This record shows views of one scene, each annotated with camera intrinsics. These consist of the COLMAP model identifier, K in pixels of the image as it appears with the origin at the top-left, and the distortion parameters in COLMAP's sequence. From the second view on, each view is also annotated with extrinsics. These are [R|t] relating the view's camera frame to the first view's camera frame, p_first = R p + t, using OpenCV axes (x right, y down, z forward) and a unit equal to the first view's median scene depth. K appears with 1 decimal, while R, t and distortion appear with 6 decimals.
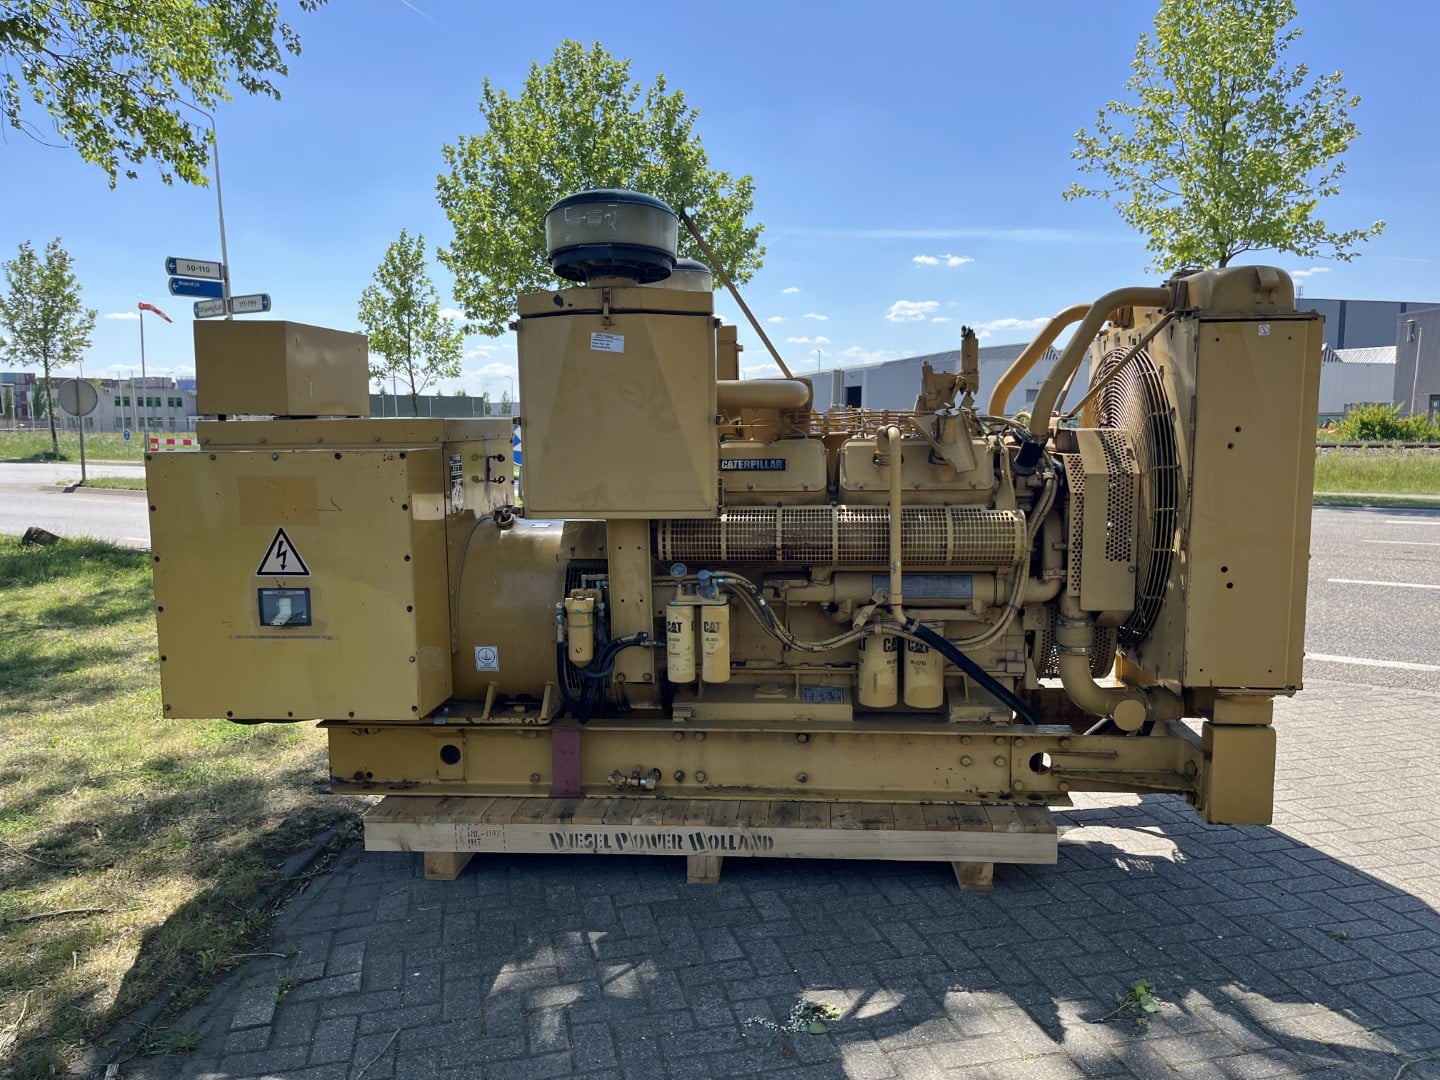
lens RADIAL K [[1070.8, 0, 711.1], [0, 1070.8, 533.6], [0, 0, 1]] dist [0.036502, -0.035387]
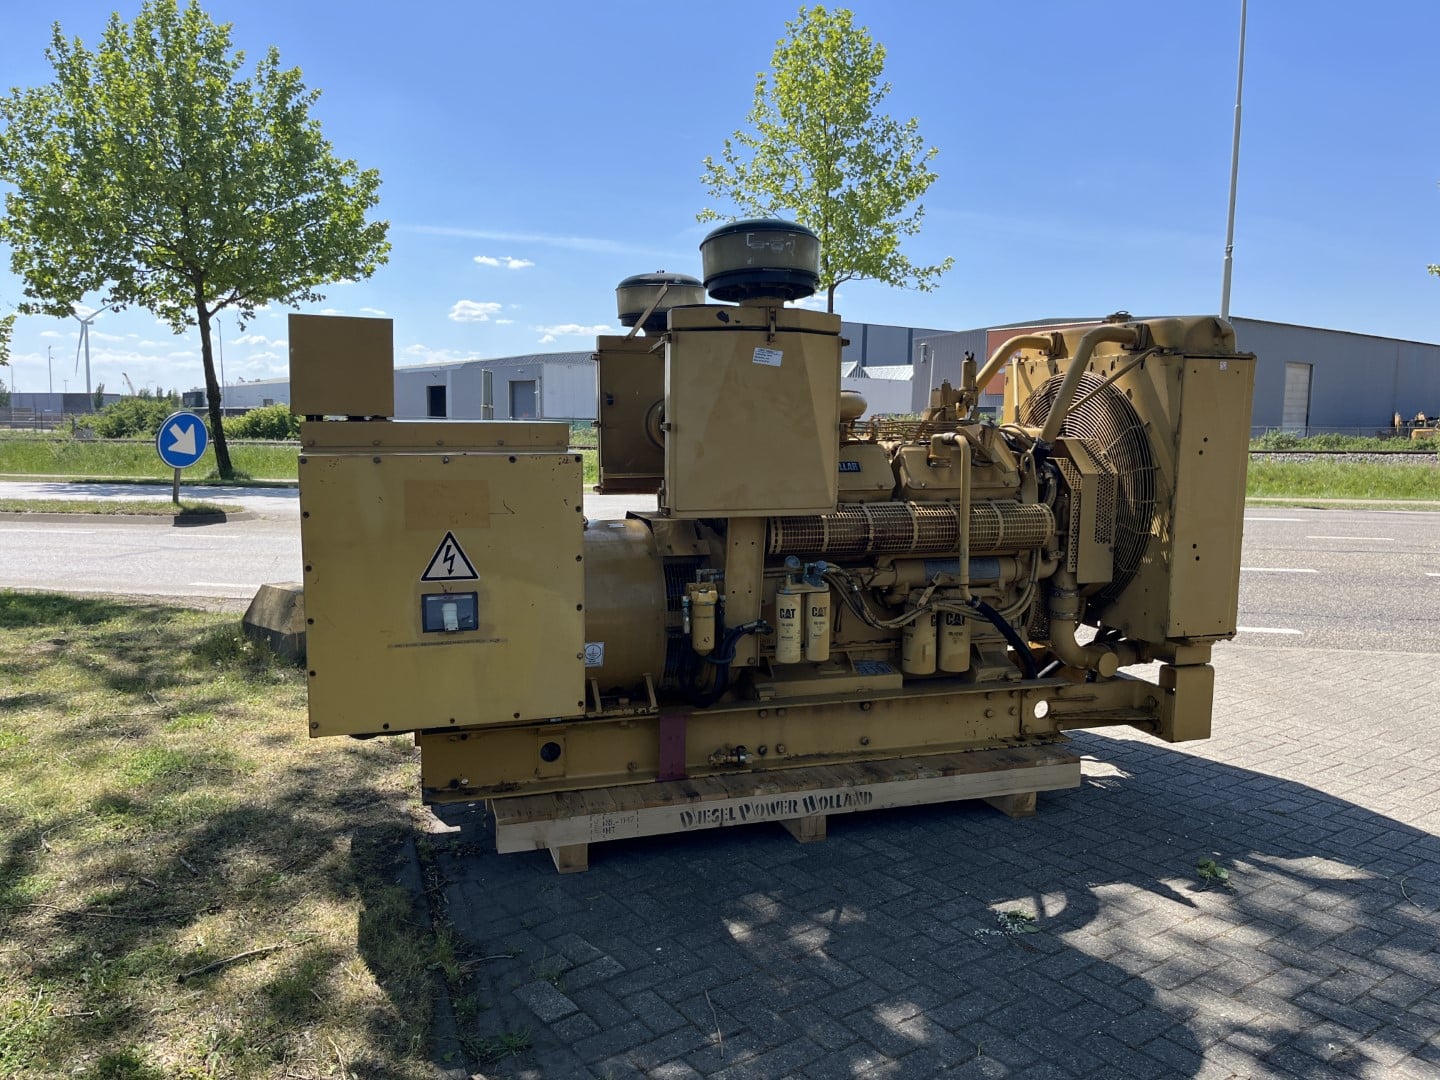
lens RADIAL K [[1070.8, 0, 711.1], [0, 1070.8, 533.6], [0, 0, 1]] dist [0.036502, -0.035387]
pose [[0.929271, -0.024252, 0.368602, -0.507419], [0.024965, 0.999684, 0.002836, -0.000596], [-0.368555, 0.006566, 0.929583, -0.003520]]
